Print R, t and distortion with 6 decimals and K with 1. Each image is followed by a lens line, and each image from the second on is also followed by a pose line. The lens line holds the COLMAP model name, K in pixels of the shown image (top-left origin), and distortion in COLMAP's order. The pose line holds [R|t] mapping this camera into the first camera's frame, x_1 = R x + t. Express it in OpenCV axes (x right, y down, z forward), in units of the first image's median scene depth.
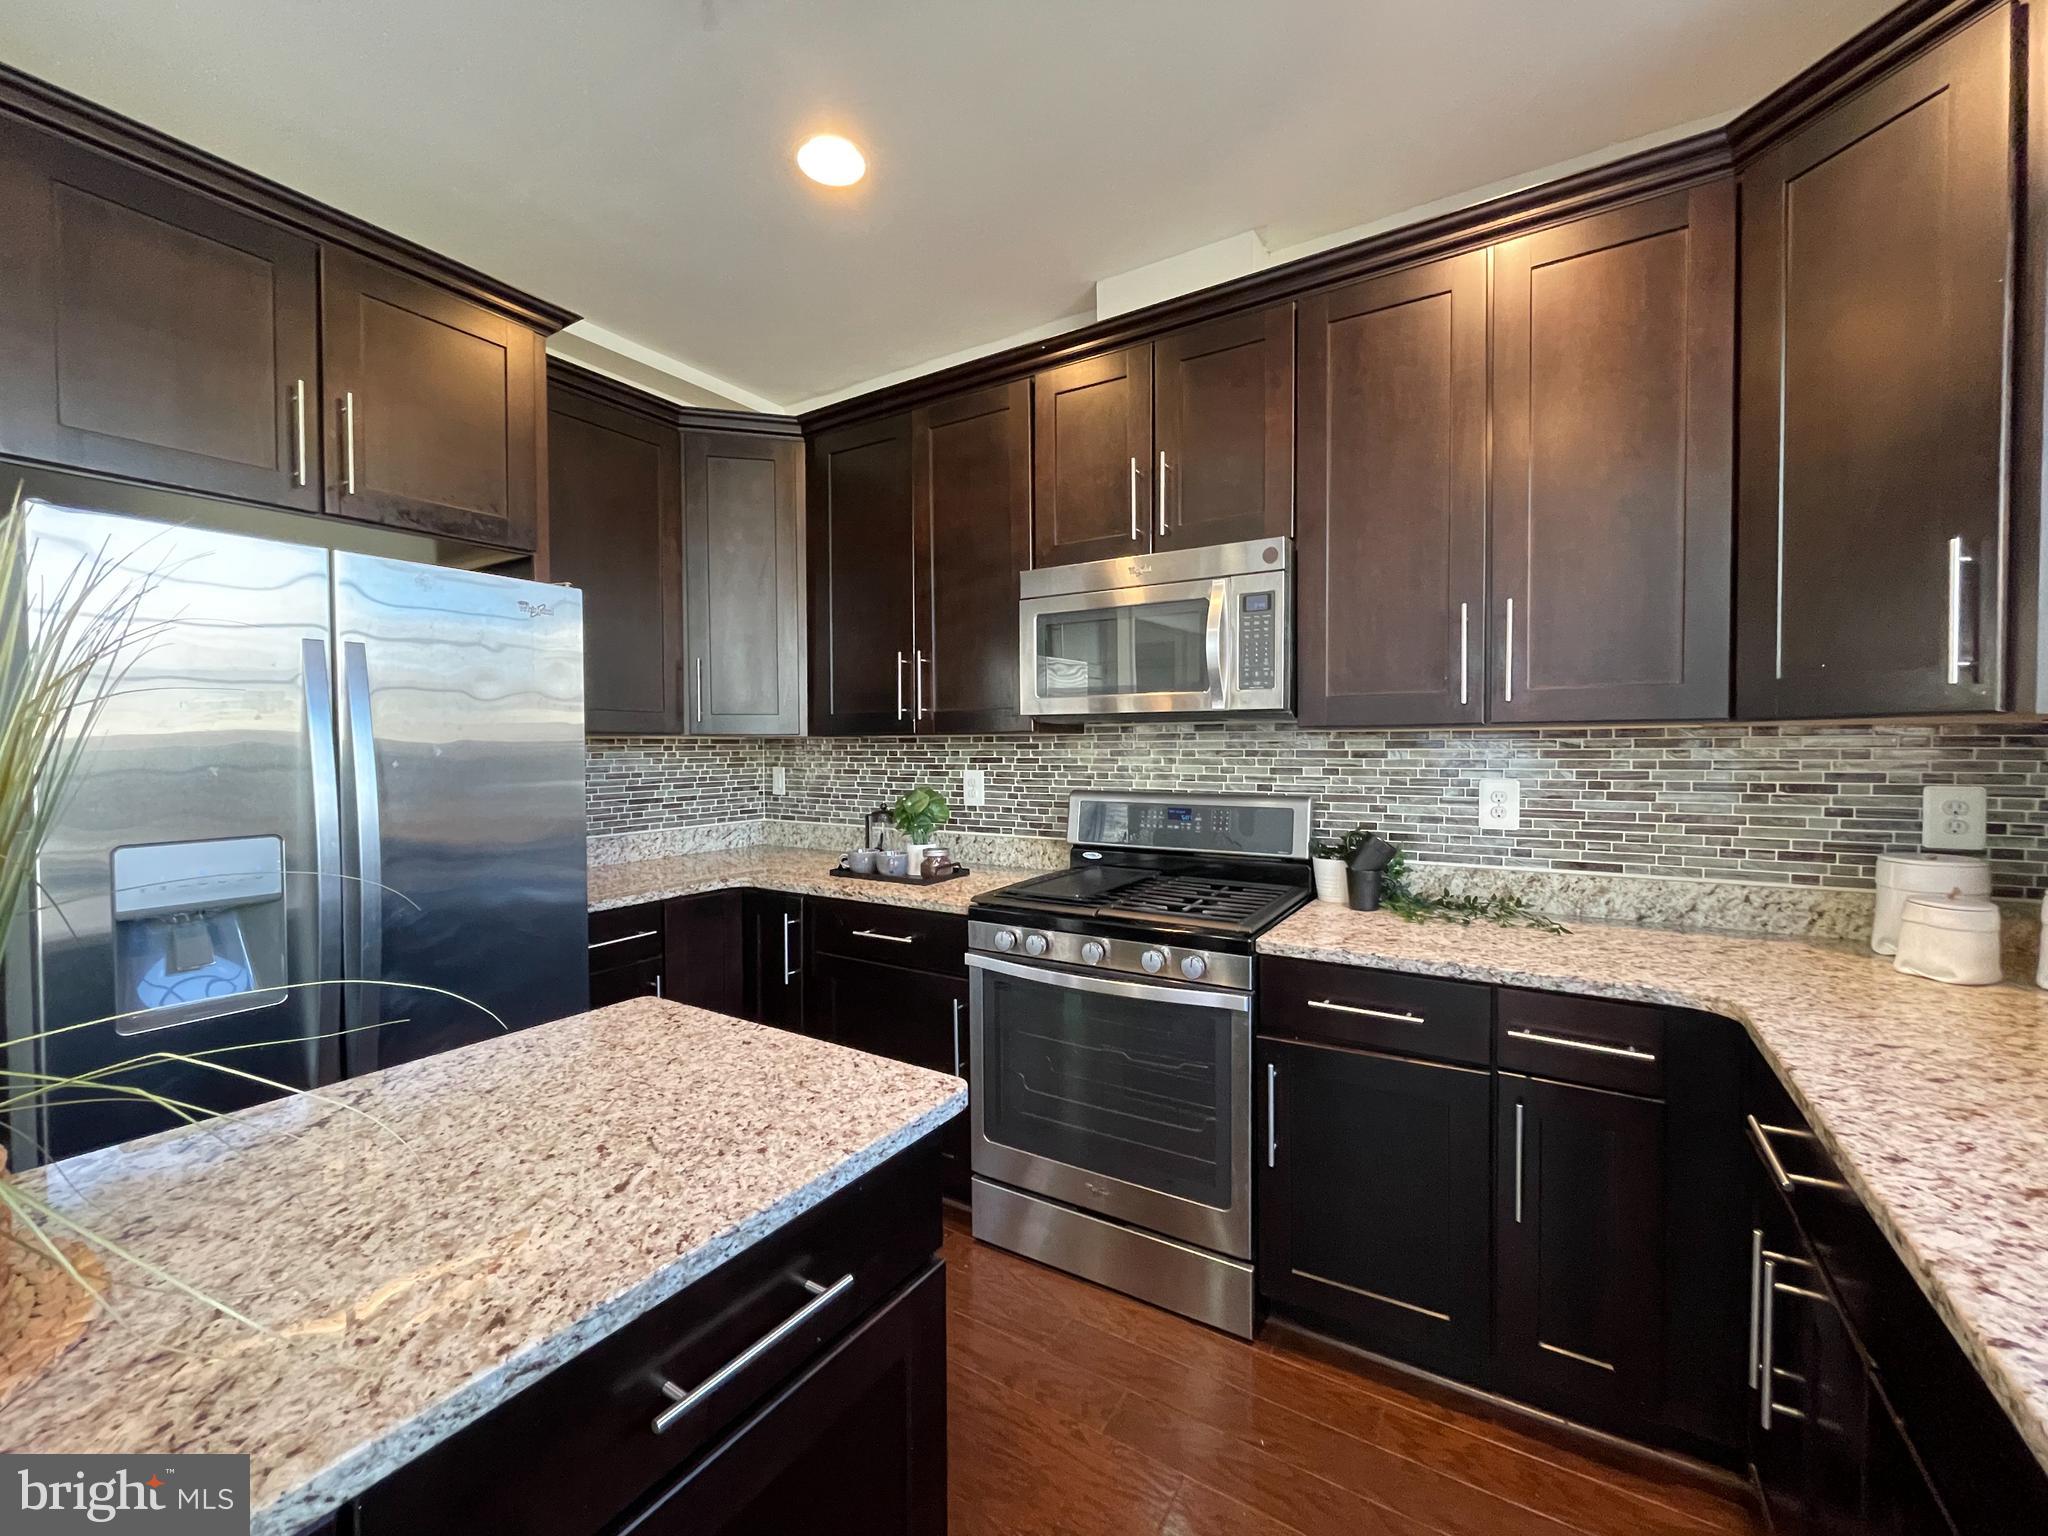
lens RADIAL K [[844.7, 0, 1004.5], [0, 844.7, 765.1], [0, 0, 1]] dist [-0.002030, -0.000306]
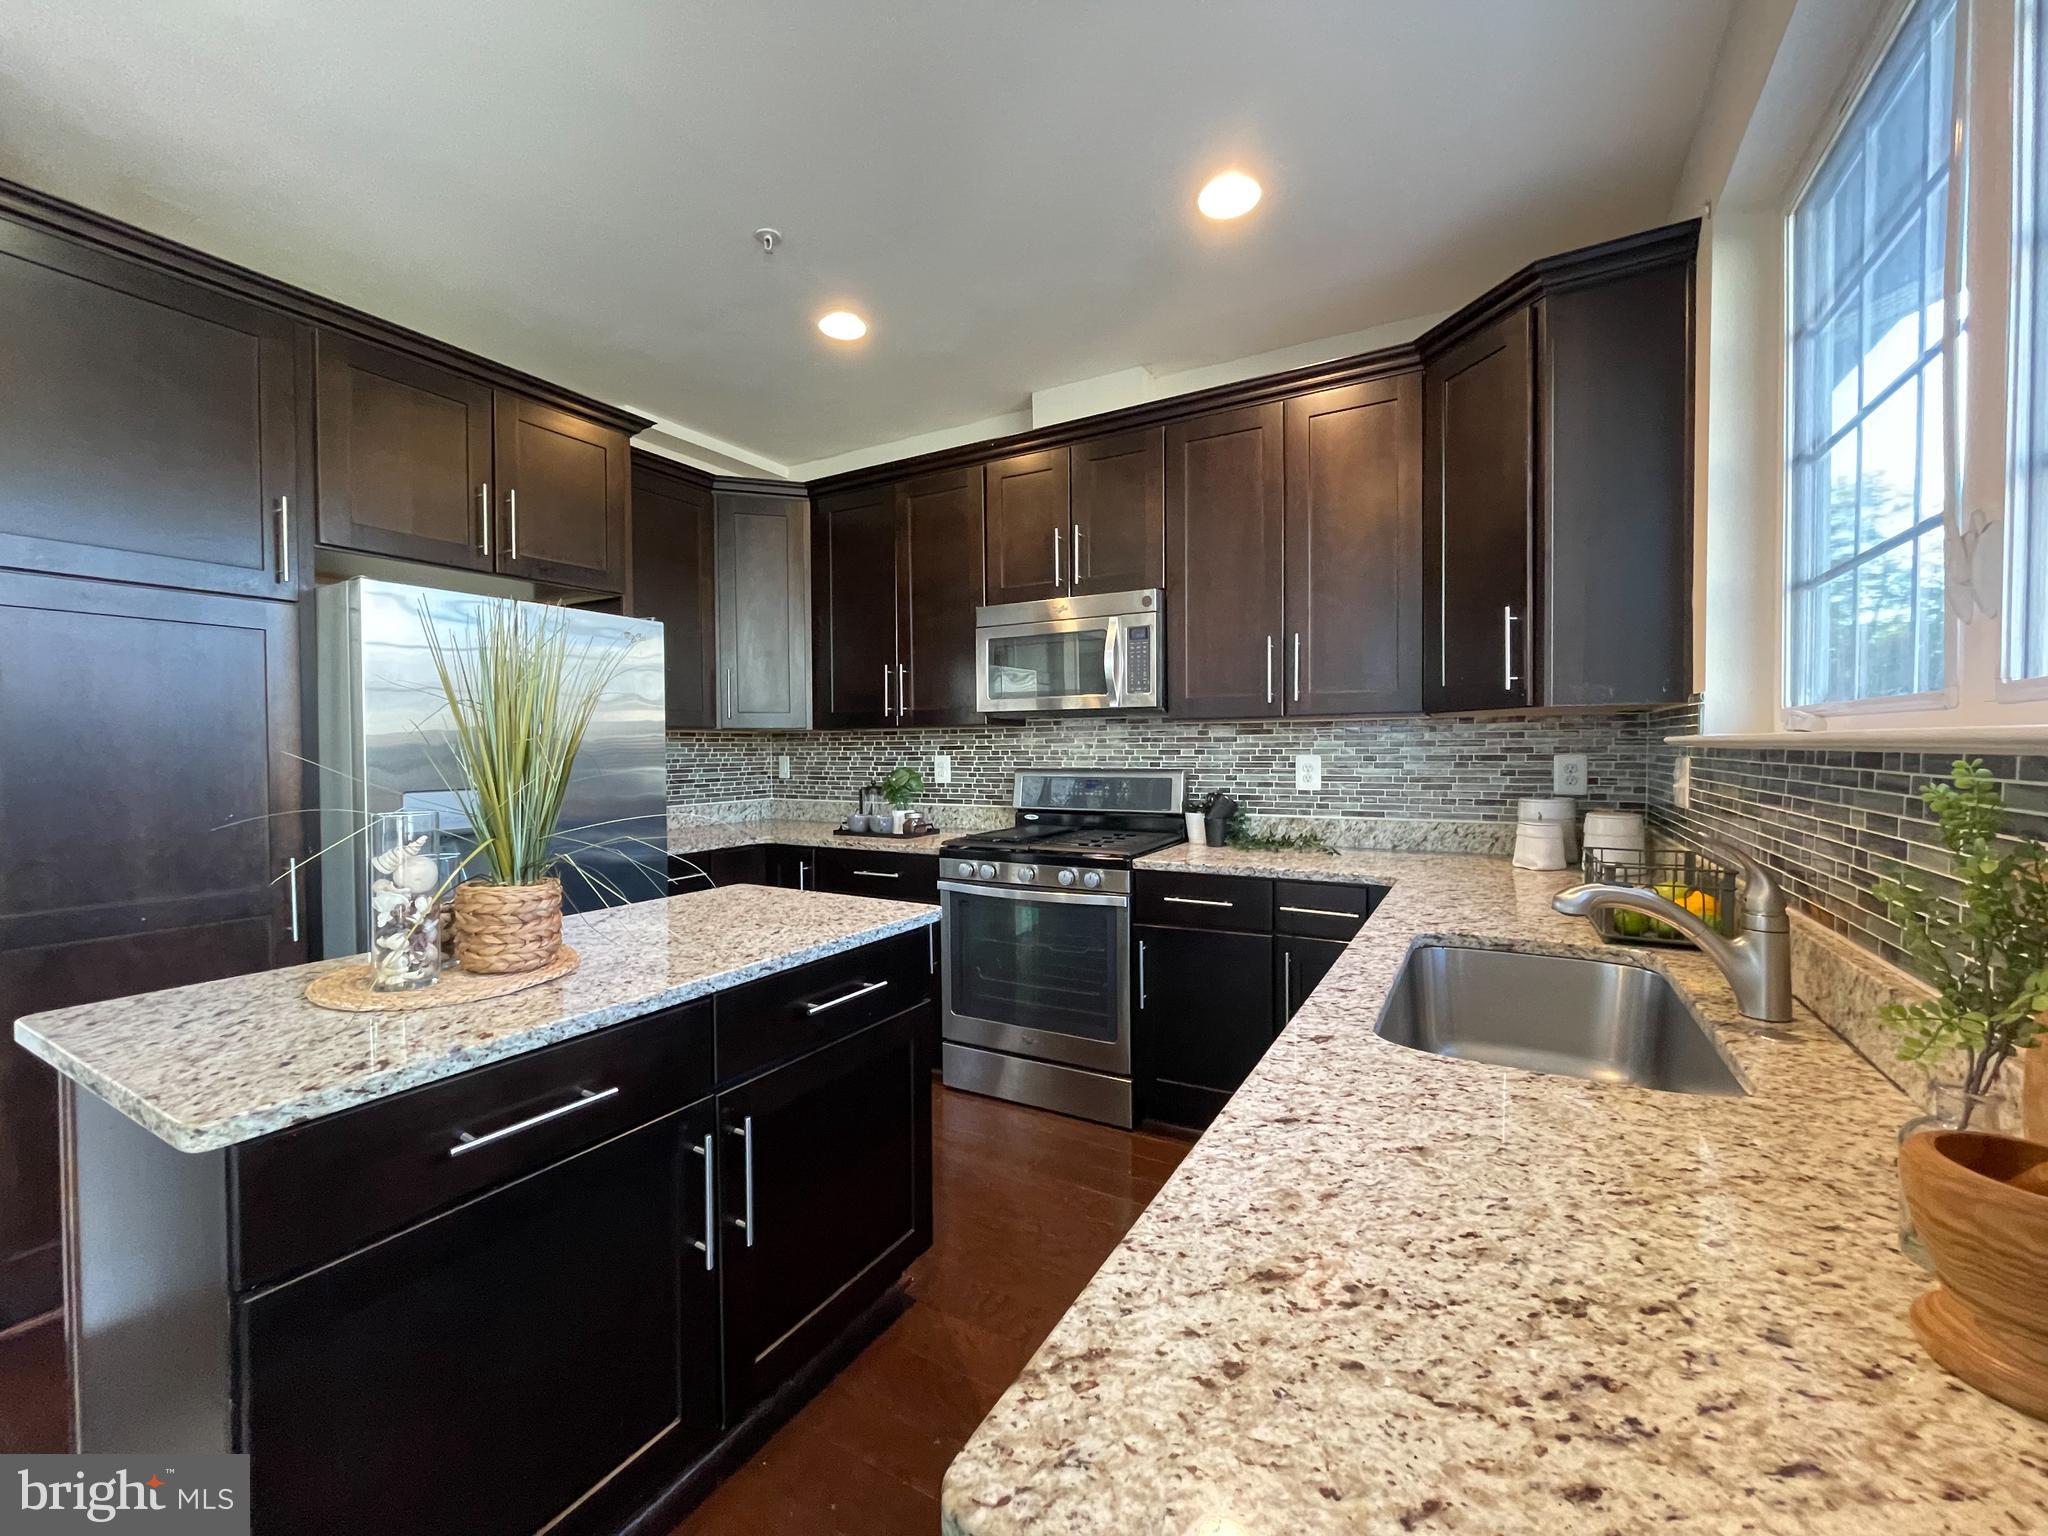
lens RADIAL K [[830.0, 0, 1006.3], [0, 830.0, 762.5], [0, 0, 1]] dist [-0.001277, 0.000149]
pose [[0.999046, -0.004015, 0.043475, 0.008299], [0.004267, 0.999975, -0.005705, 0.033066], [-0.043451, 0.005885, 0.999038, -0.373959]]
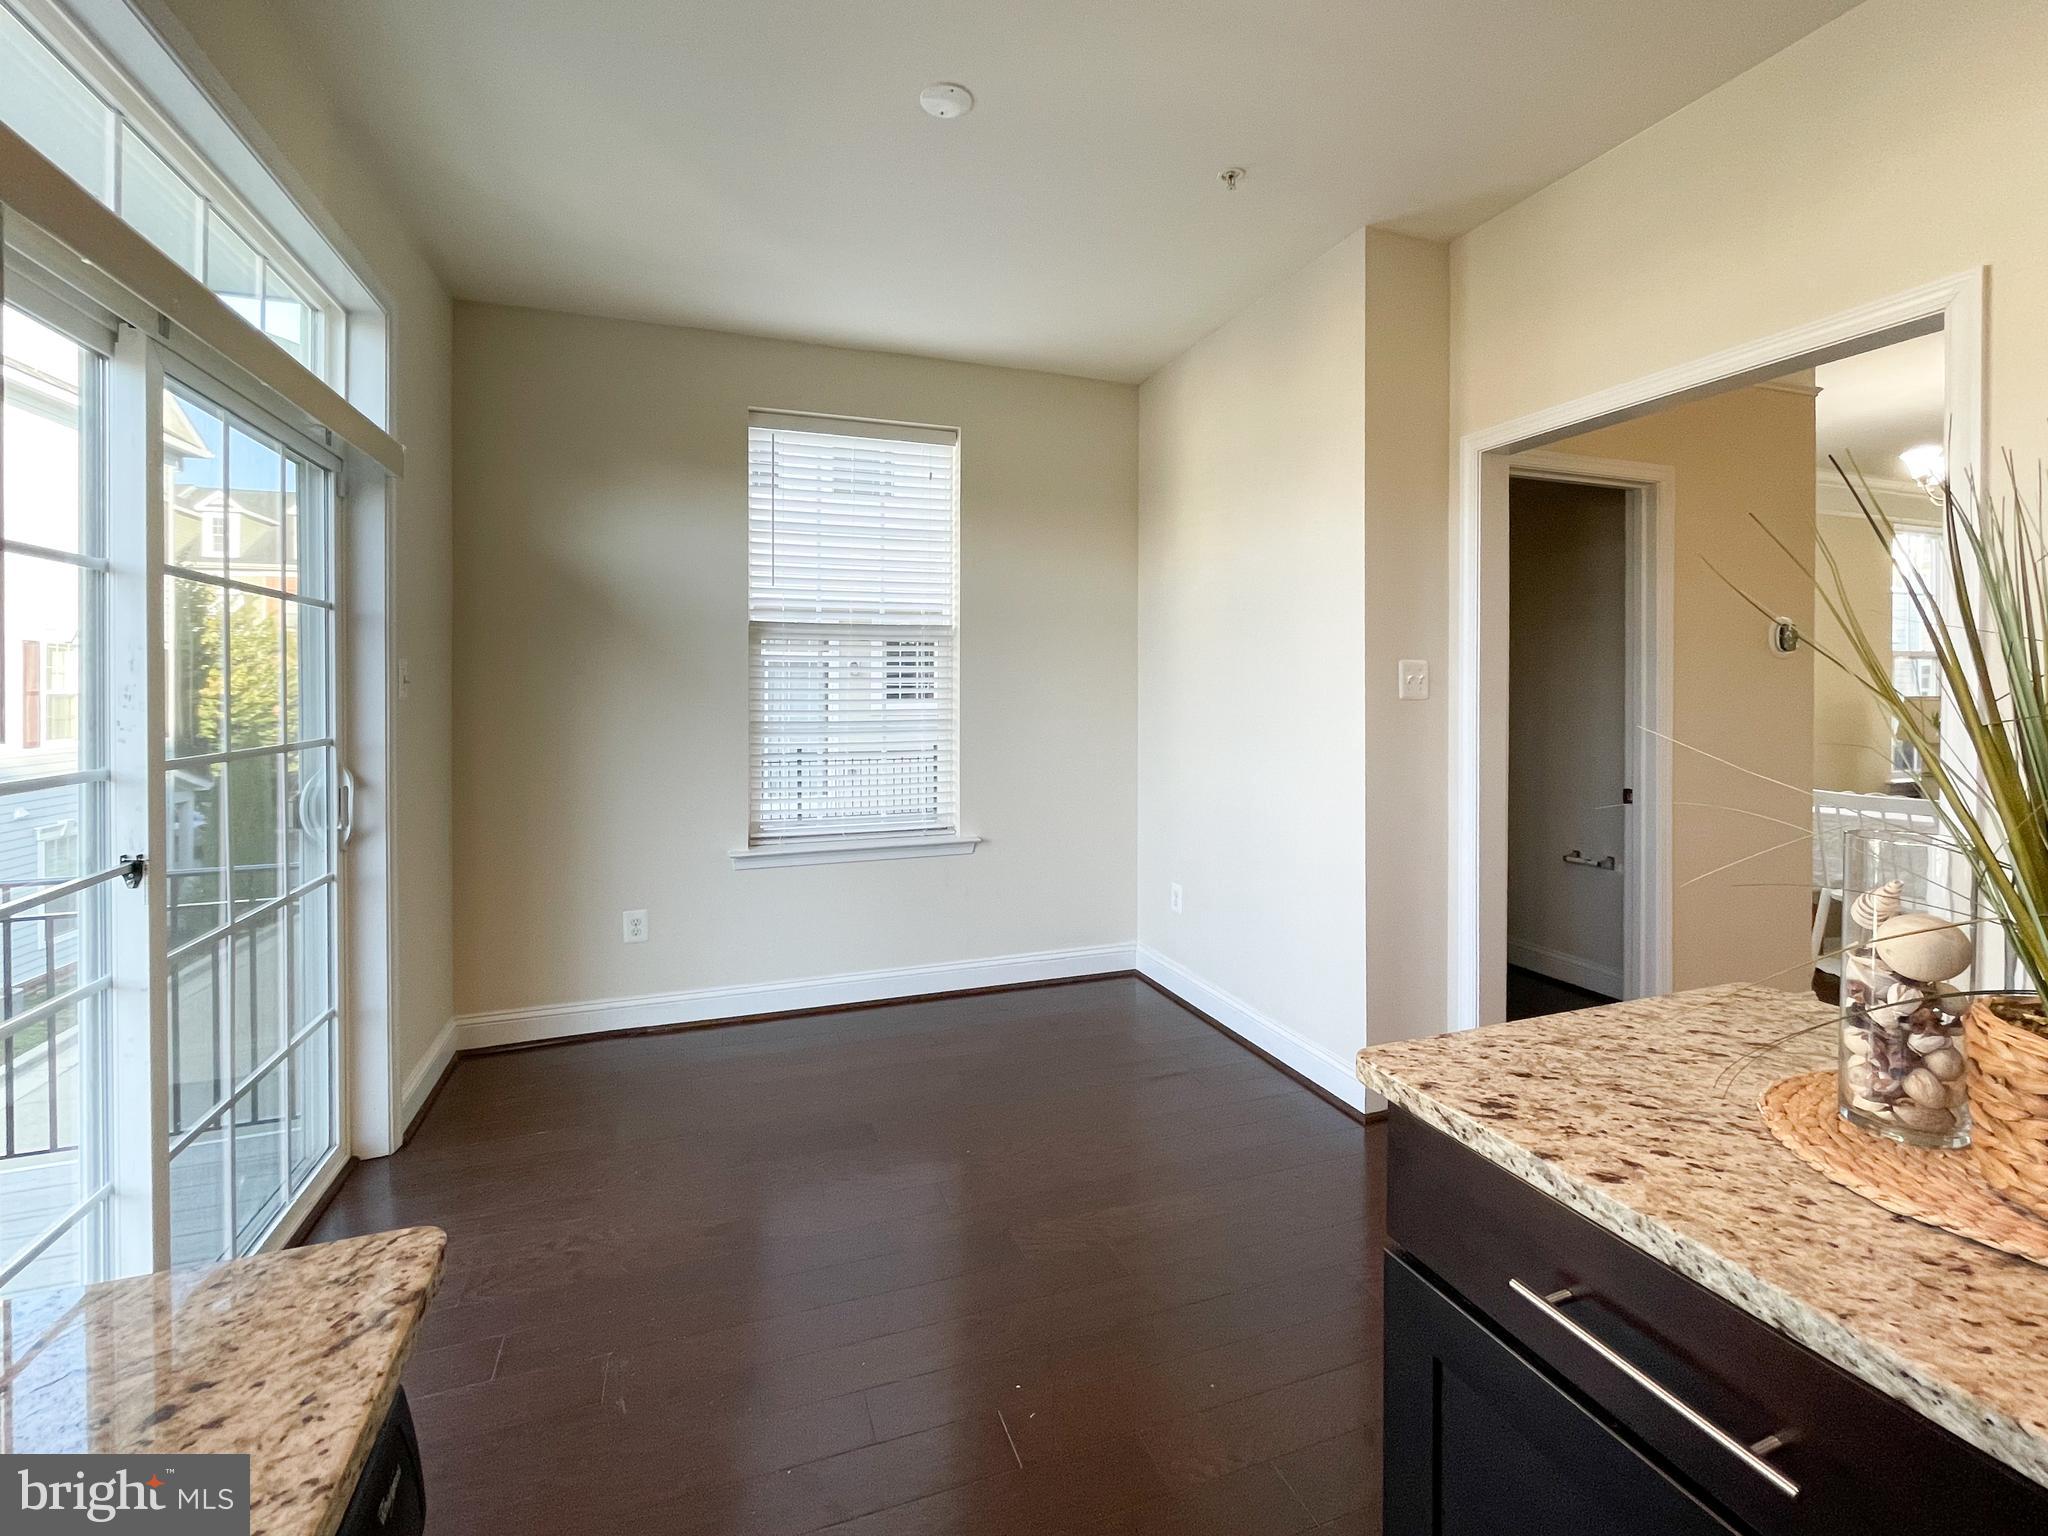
lens RADIAL K [[897.8, 0, 1037.0], [0, 897.8, 767.7], [0, 0, 1]] dist [0.000054, 0.000189]
pose [[-0.594638, 0.075930, -0.800400, 0.107161], [-0.013969, 0.994404, 0.104712, 0.003778], [0.803872, 0.073446, -0.590250, 0.107884]]
